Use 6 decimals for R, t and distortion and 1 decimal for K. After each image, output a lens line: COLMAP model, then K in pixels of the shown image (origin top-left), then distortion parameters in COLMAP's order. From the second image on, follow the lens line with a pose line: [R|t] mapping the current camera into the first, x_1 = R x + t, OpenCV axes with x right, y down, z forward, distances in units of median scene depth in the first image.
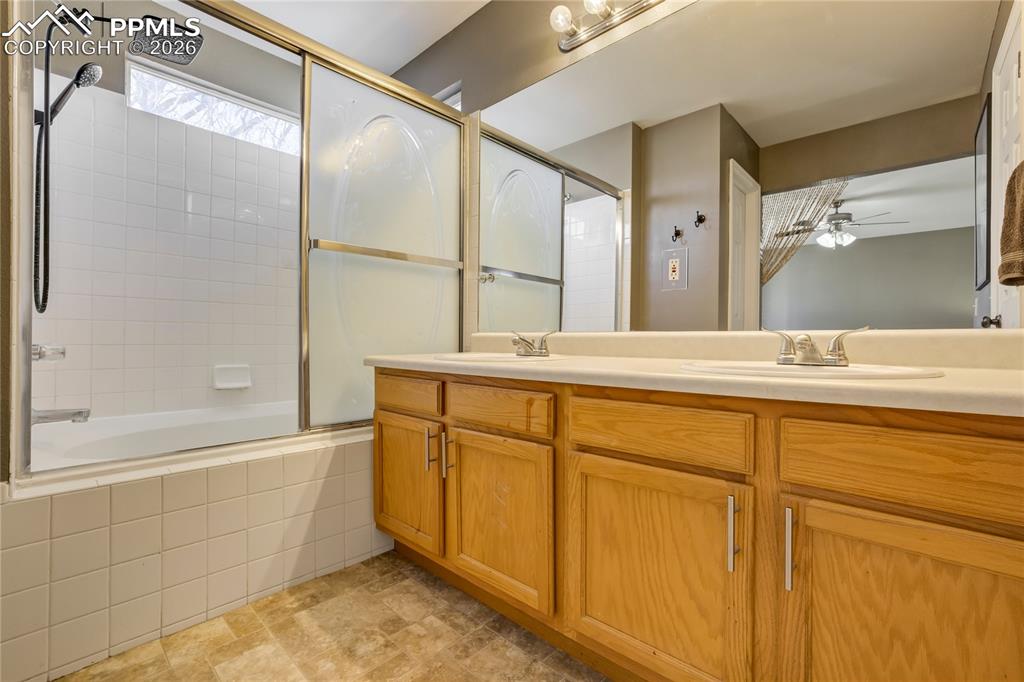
lens RADIAL K [[442.3, 0, 512.0], [0, 442.3, 341.0], [0, 0, 1]] dist [-0.033266, 0.017582]
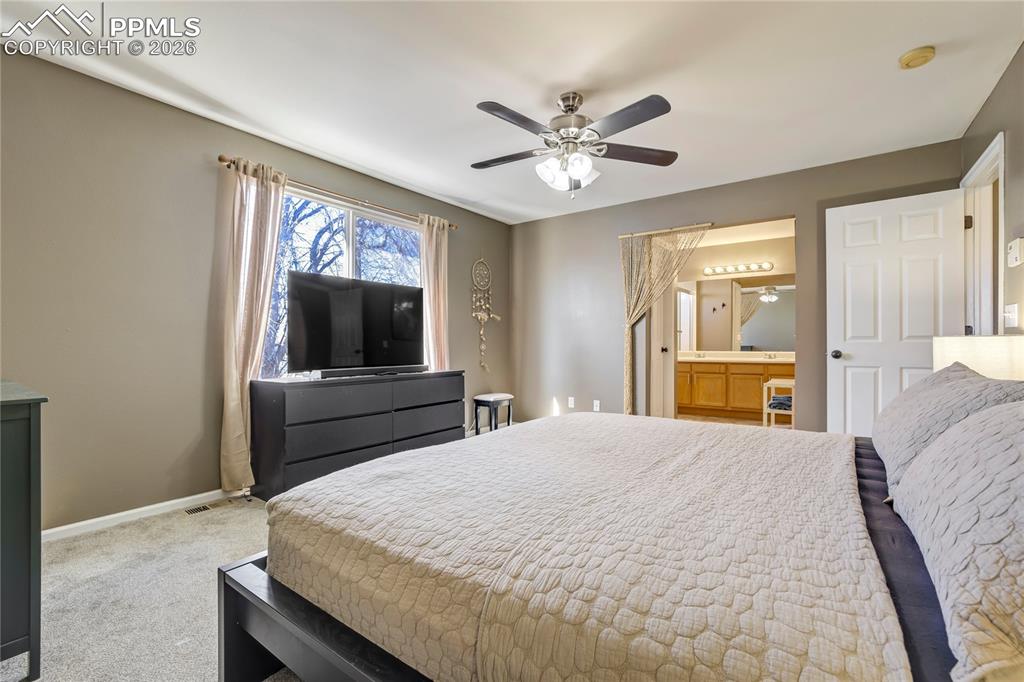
lens RADIAL K [[442.3, 0, 512.0], [0, 442.3, 341.0], [0, 0, 1]] dist [-0.033266, 0.017582]
pose [[0.992776, -0.008688, 0.119667, -1.143337], [0.009059, 0.999956, -0.002558, -0.064114], [-0.119640, 0.003623, 0.992811, -1.459883]]
